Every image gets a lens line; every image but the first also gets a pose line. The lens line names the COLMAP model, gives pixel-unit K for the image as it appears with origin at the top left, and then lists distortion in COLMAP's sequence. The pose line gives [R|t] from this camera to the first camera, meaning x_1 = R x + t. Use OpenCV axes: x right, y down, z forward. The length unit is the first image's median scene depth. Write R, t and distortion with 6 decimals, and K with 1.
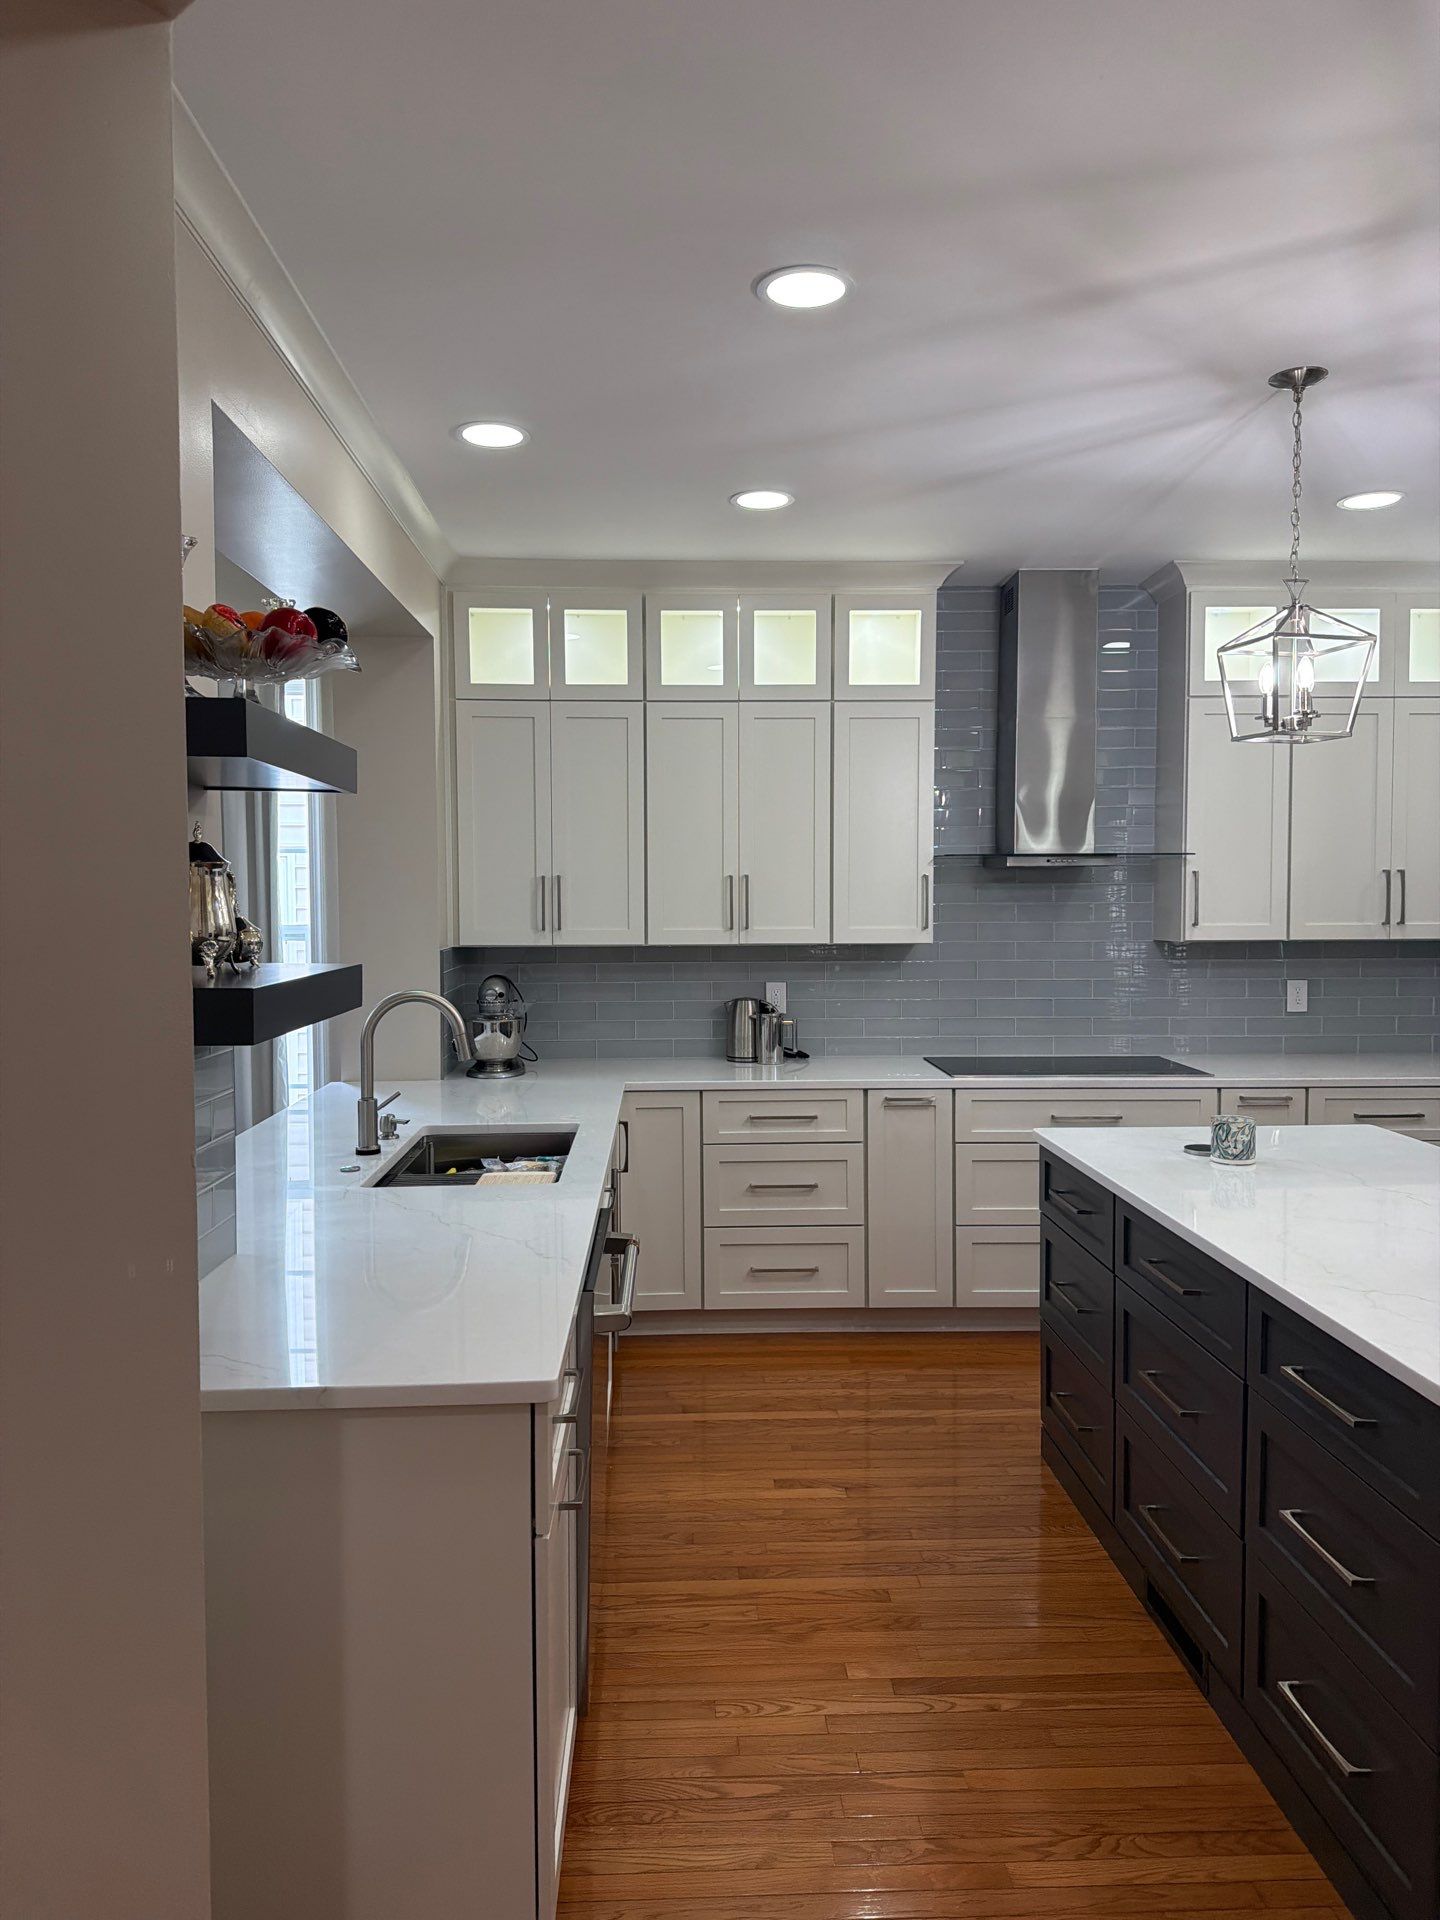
lens RADIAL K [[1351.5, 0, 708.5], [0, 1351.5, 960.9], [0, 0, 1]] dist [0.053612, -0.073367]
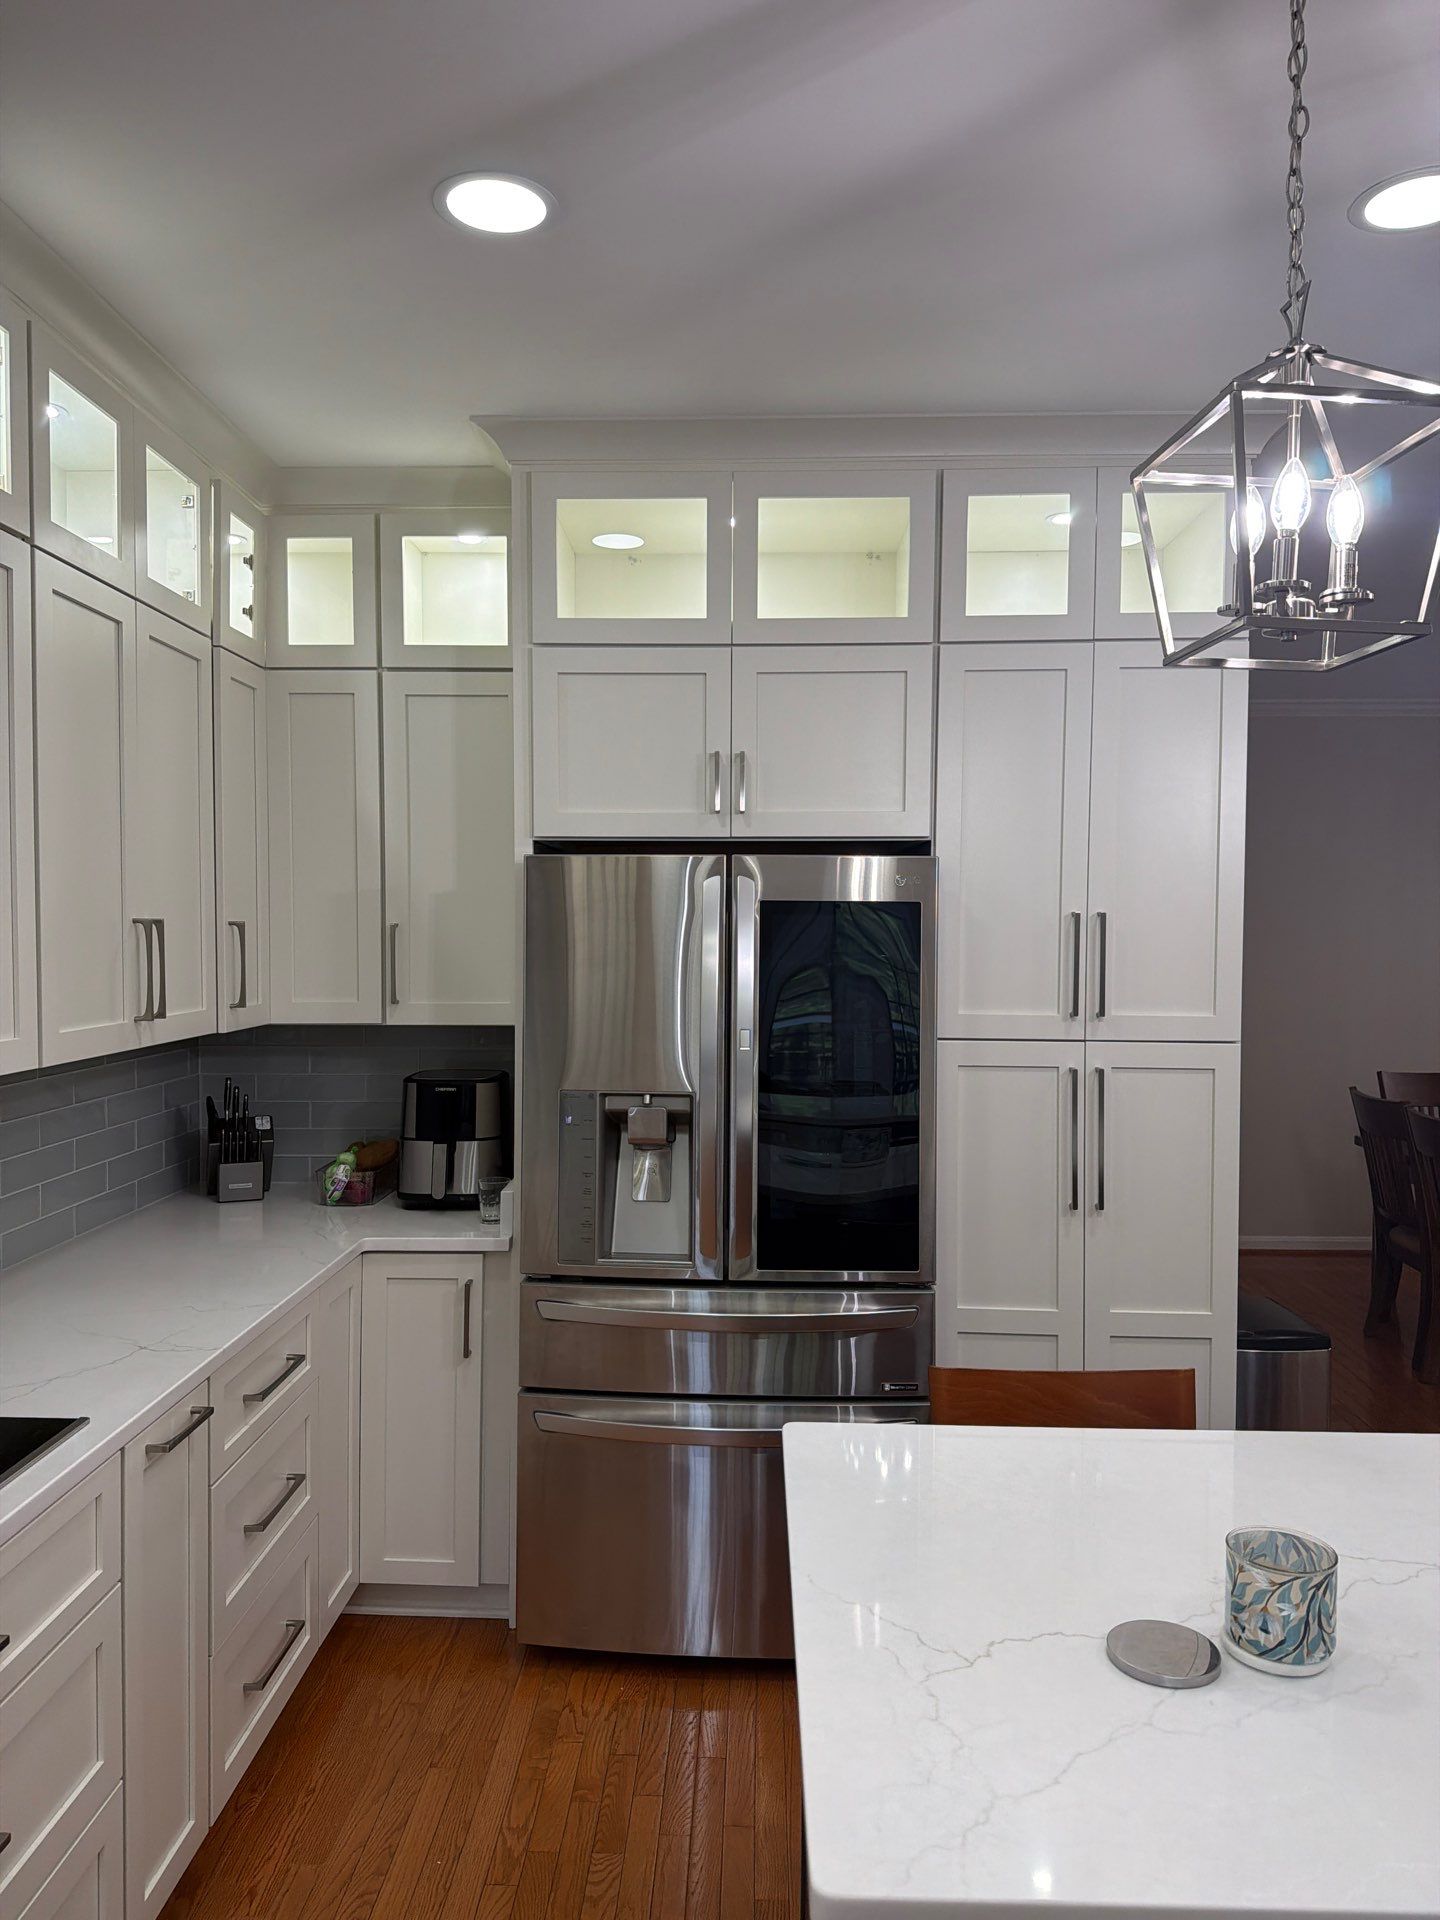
lens RADIAL K [[1322.0, 0, 720.0], [0, 1322.0, 960.0], [0, 0, 1]] dist [0.108363, -0.064730]
pose [[0.066623, -0.022854, 0.997516, -0.016183], [0.046390, 0.998727, 0.019783, -0.062111], [-0.996699, 0.044957, 0.067599, 0.896819]]
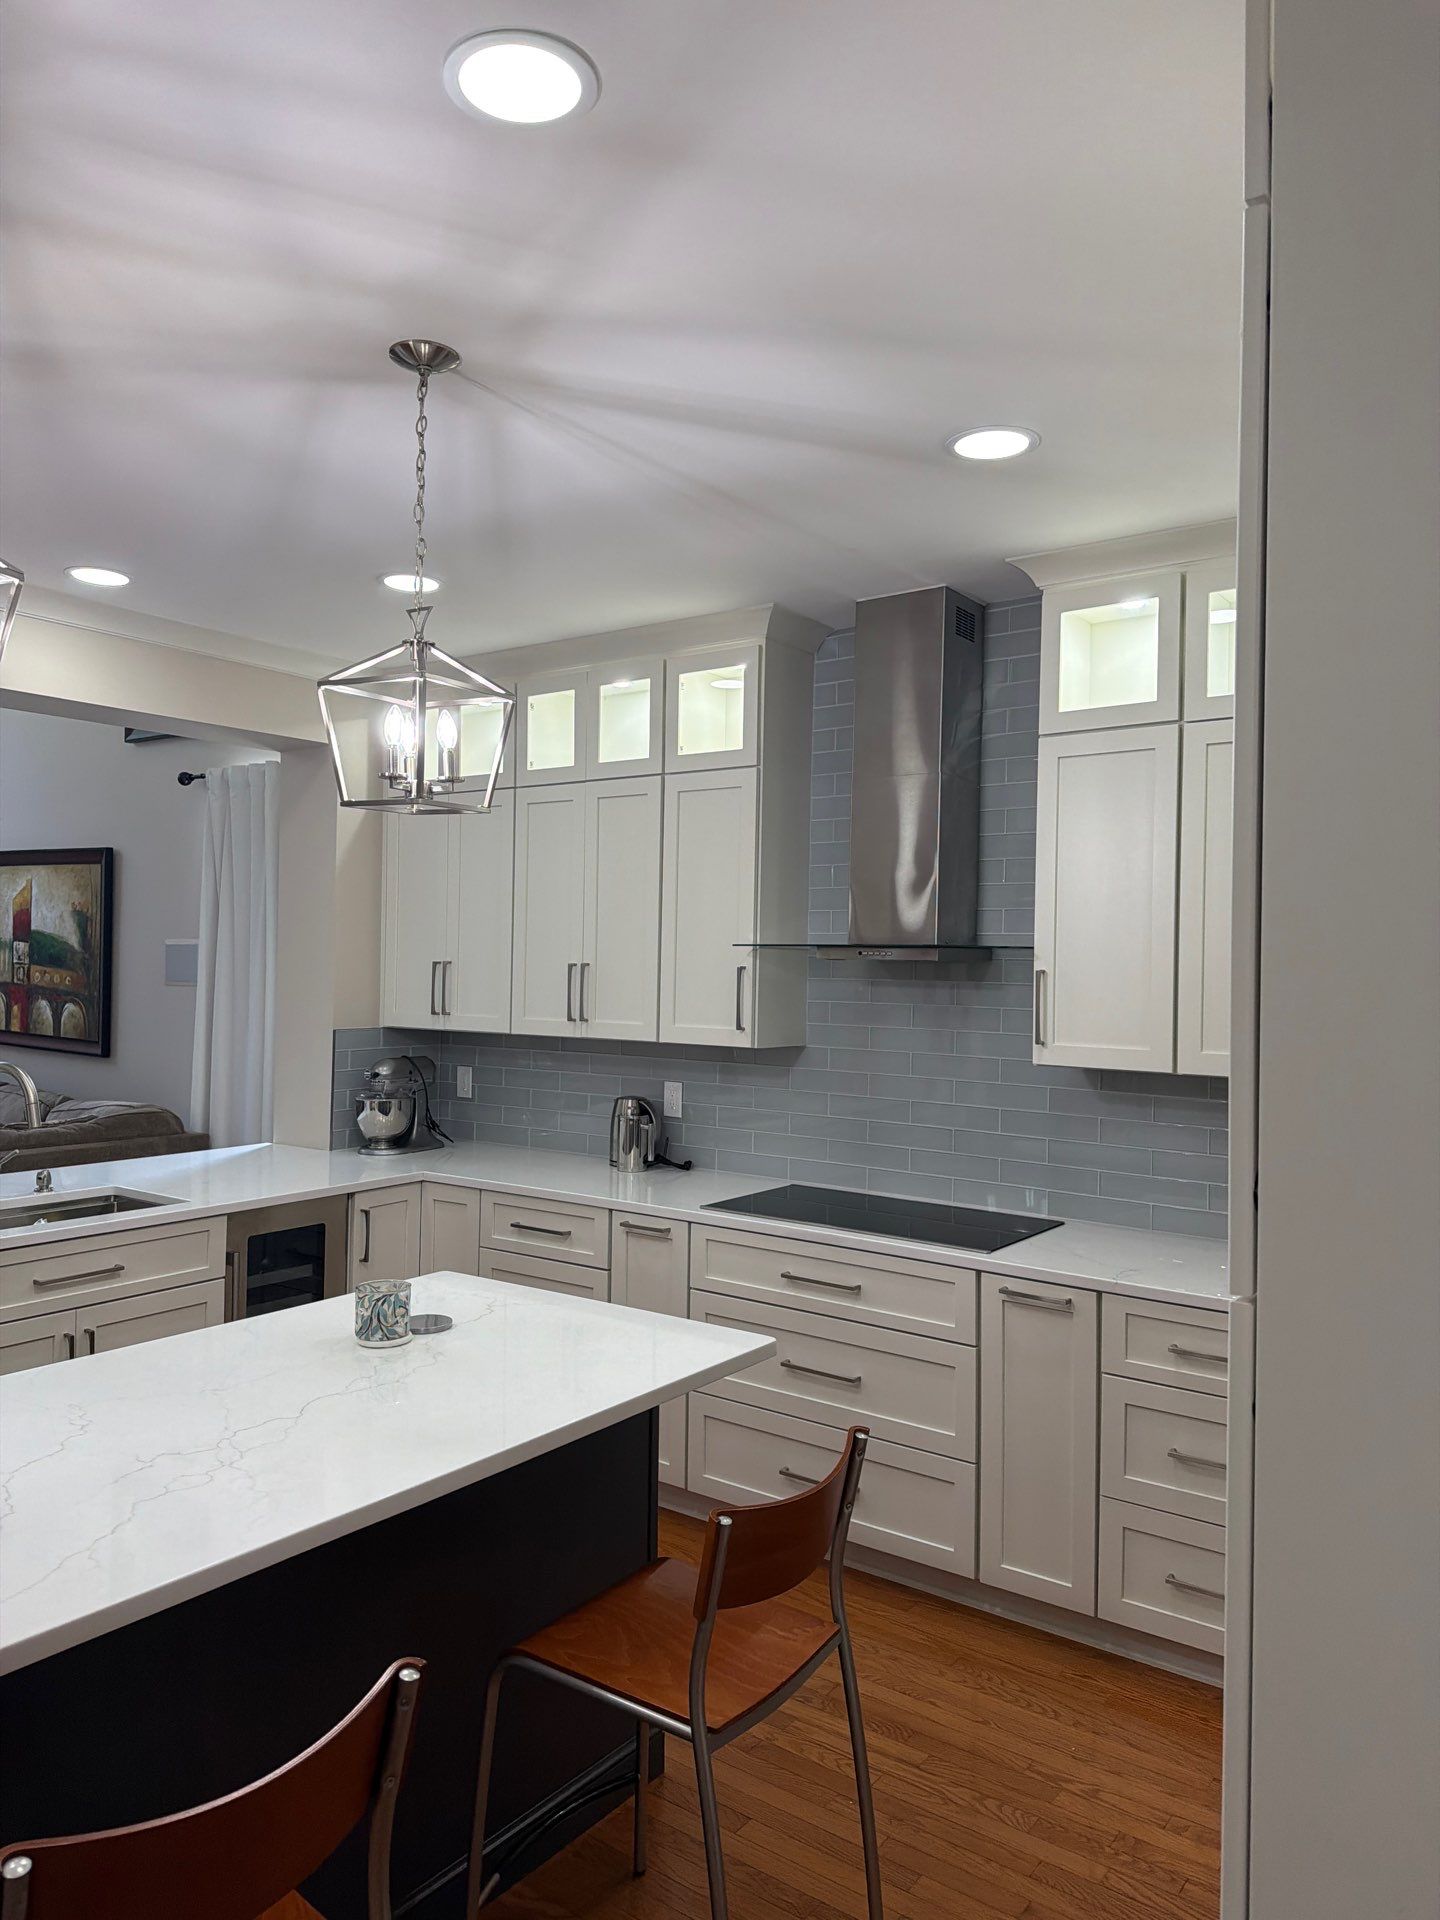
lens RADIAL K [[1365.4, 0, 722.8], [0, 1365.4, 952.5], [0, 0, 1]] dist [0.172497, -0.254282]
pose [[0.778665, 0.011058, -0.627342, 0.832730], [-0.052106, 0.997531, -0.047091, -0.037730], [0.625272, 0.069357, 0.777319, 0.379308]]
